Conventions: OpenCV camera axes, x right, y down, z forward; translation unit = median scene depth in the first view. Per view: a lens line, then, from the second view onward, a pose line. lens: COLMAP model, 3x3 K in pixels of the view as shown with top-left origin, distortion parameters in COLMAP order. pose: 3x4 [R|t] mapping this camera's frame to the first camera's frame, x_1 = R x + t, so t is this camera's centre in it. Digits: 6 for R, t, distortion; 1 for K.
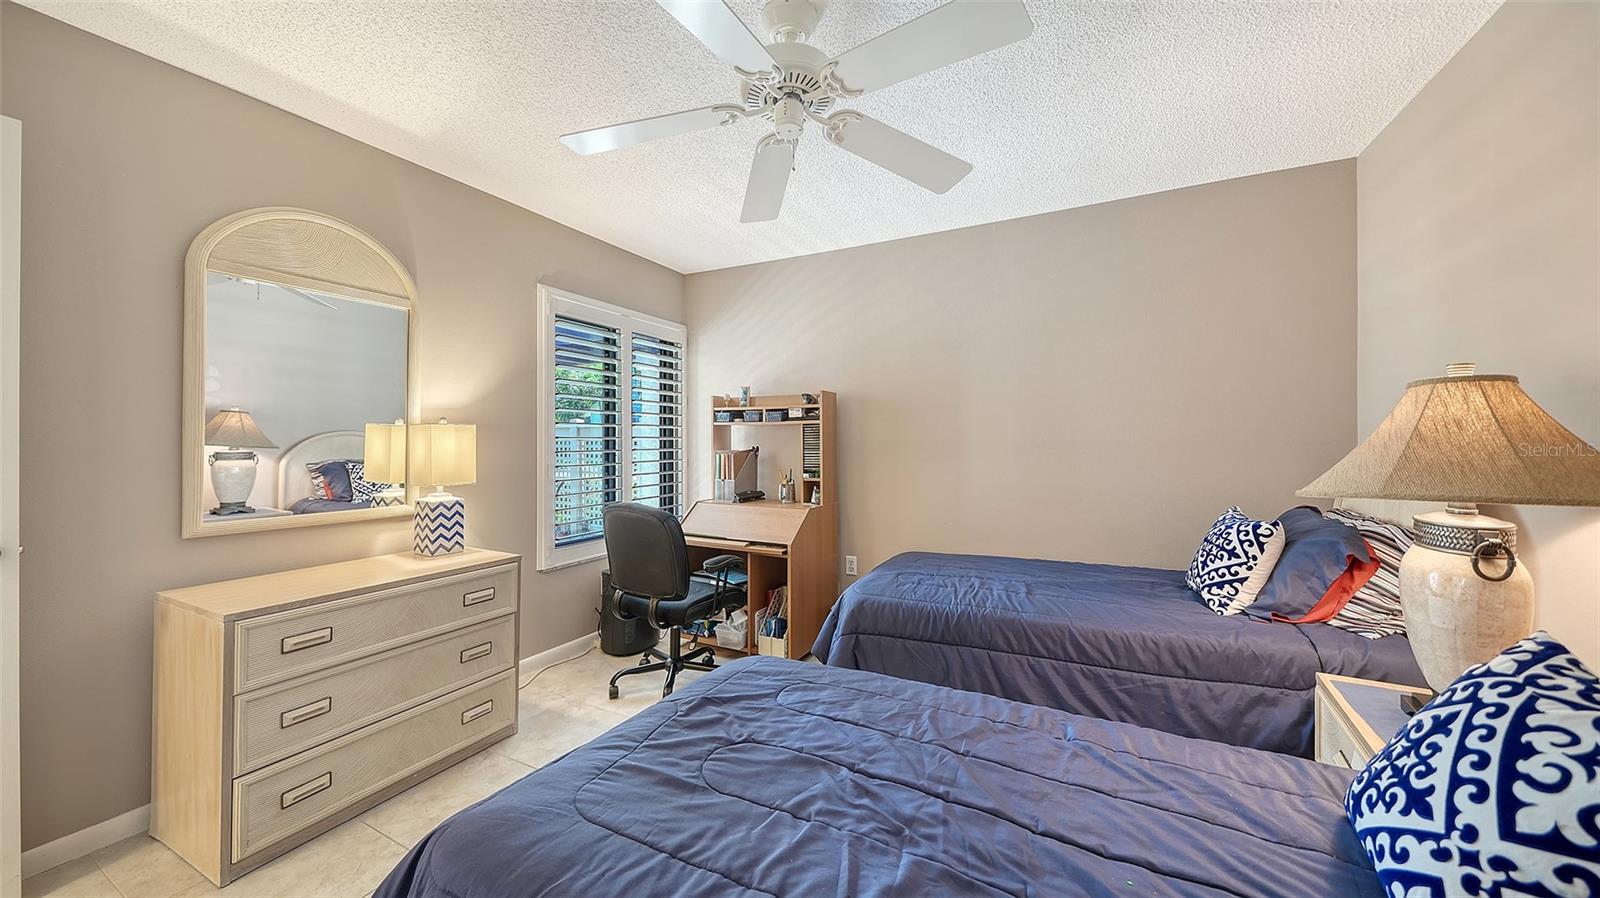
lens RADIAL K [[562.8, 0, 812.2], [0, 562.8, 436.4], [0, 0, 1]] dist [-0.009583, 0.000008]
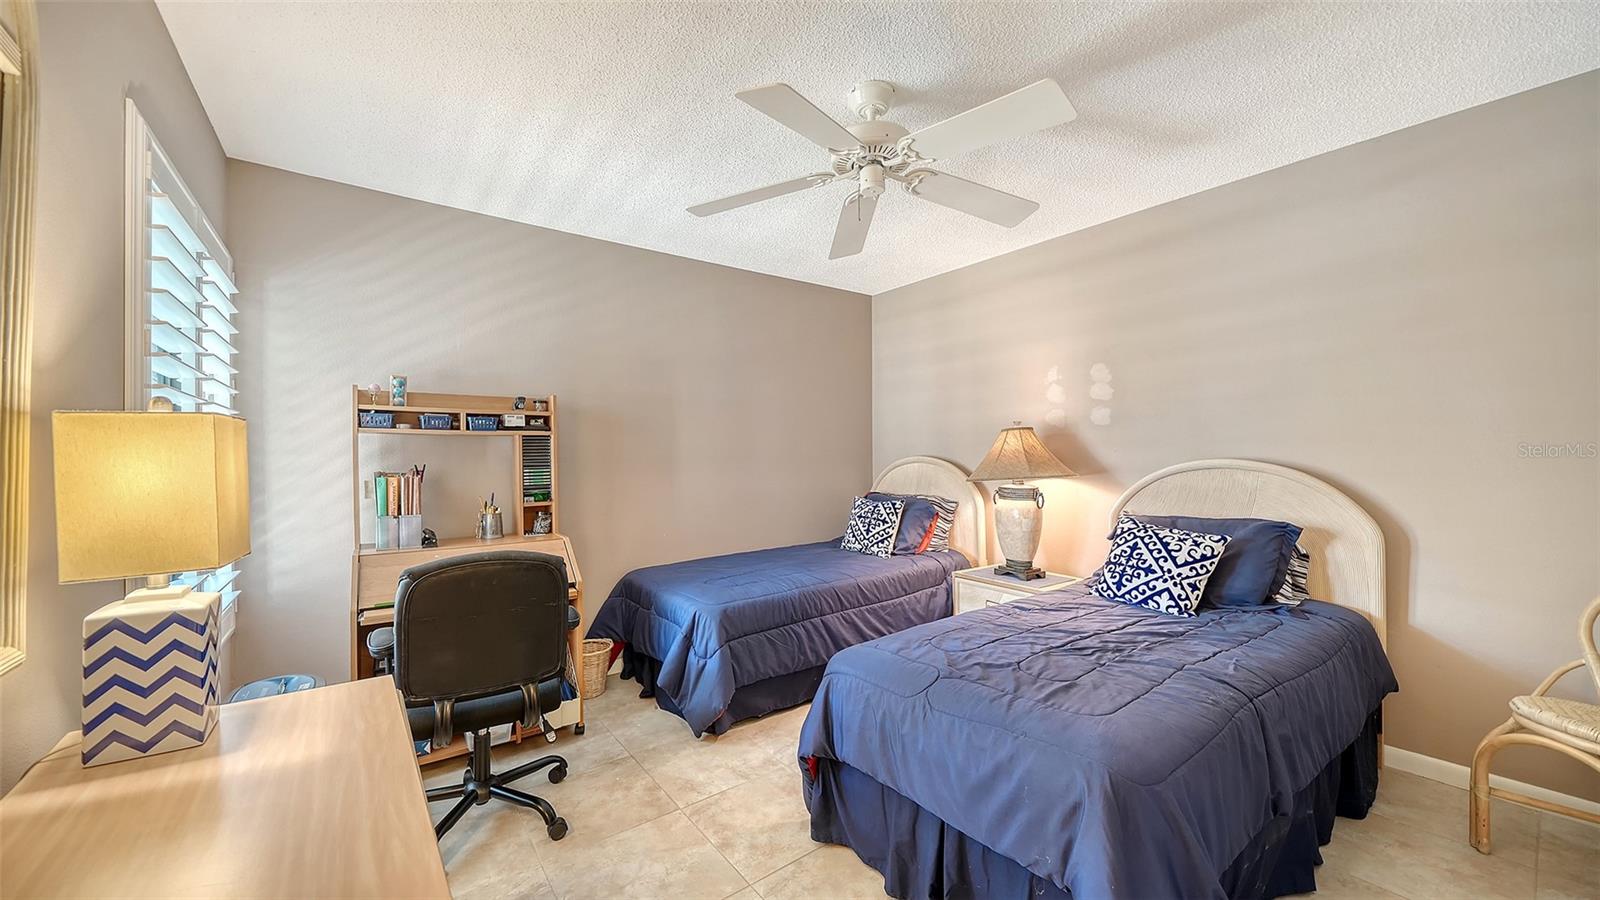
lens RADIAL K [[577.9, 0, 800.0], [0, 577.9, 450.0], [0, 0, 1]] dist [-0.000393, 0.000013]
pose [[0.436920, 0.005215, 0.899485, -0.998845], [-0.002206, 0.999986, -0.004726, 0.003782], [-0.899497, 0.000081, 0.436926, 0.507060]]
